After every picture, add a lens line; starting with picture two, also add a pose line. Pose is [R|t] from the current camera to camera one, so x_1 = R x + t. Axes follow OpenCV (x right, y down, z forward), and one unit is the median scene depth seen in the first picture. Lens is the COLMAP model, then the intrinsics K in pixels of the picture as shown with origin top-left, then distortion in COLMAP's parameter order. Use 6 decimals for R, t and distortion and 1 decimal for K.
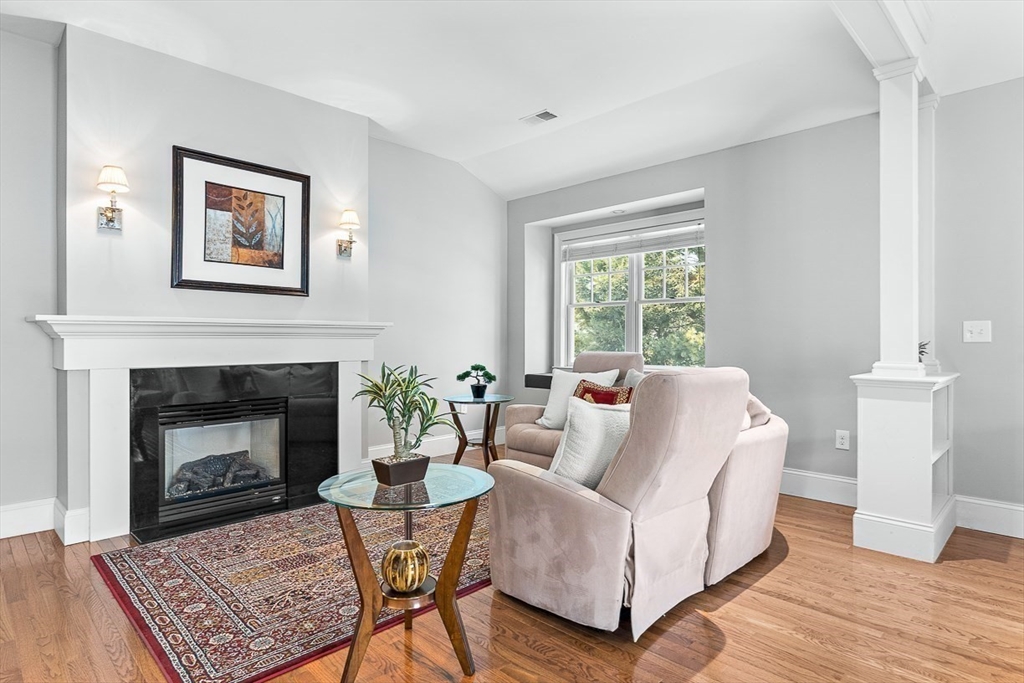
lens RADIAL K [[552.6, 0, 513.2], [0, 552.6, 335.8], [0, 0, 1]] dist [0.001170, -0.001207]
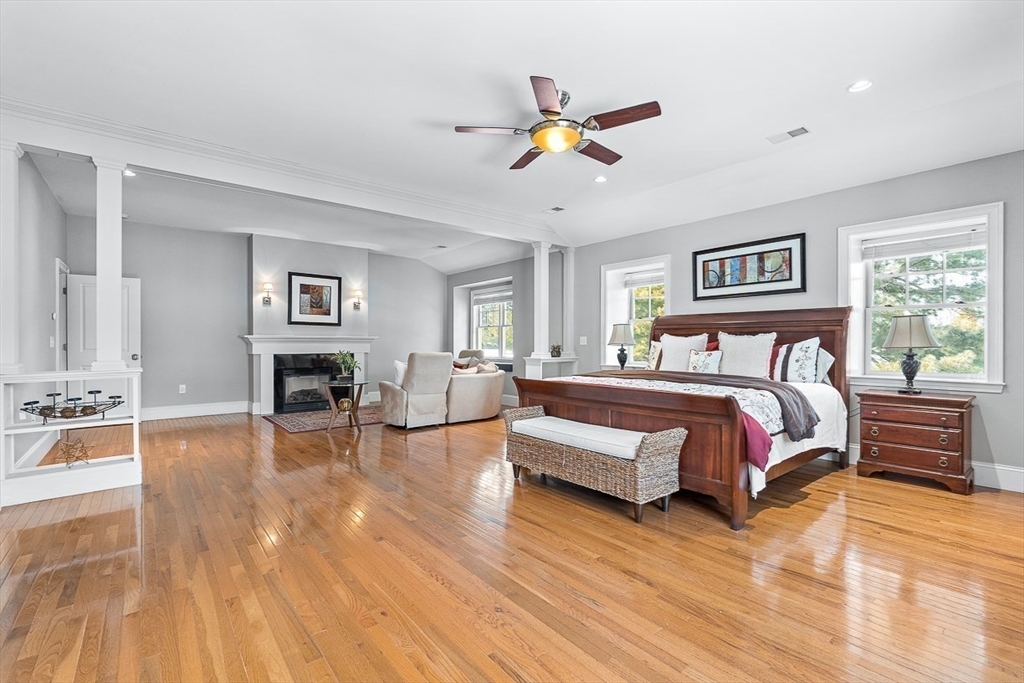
lens RADIAL K [[451.2, 0, 508.8], [0, 451.2, 344.3], [0, 0, 1]] dist [0.001026, 0.000231]
pose [[0.993132, 0.001130, -0.116994, 0.670613], [-0.000466, 0.999984, 0.005699, -0.003230], [0.116999, -0.005606, 0.993116, -1.002531]]
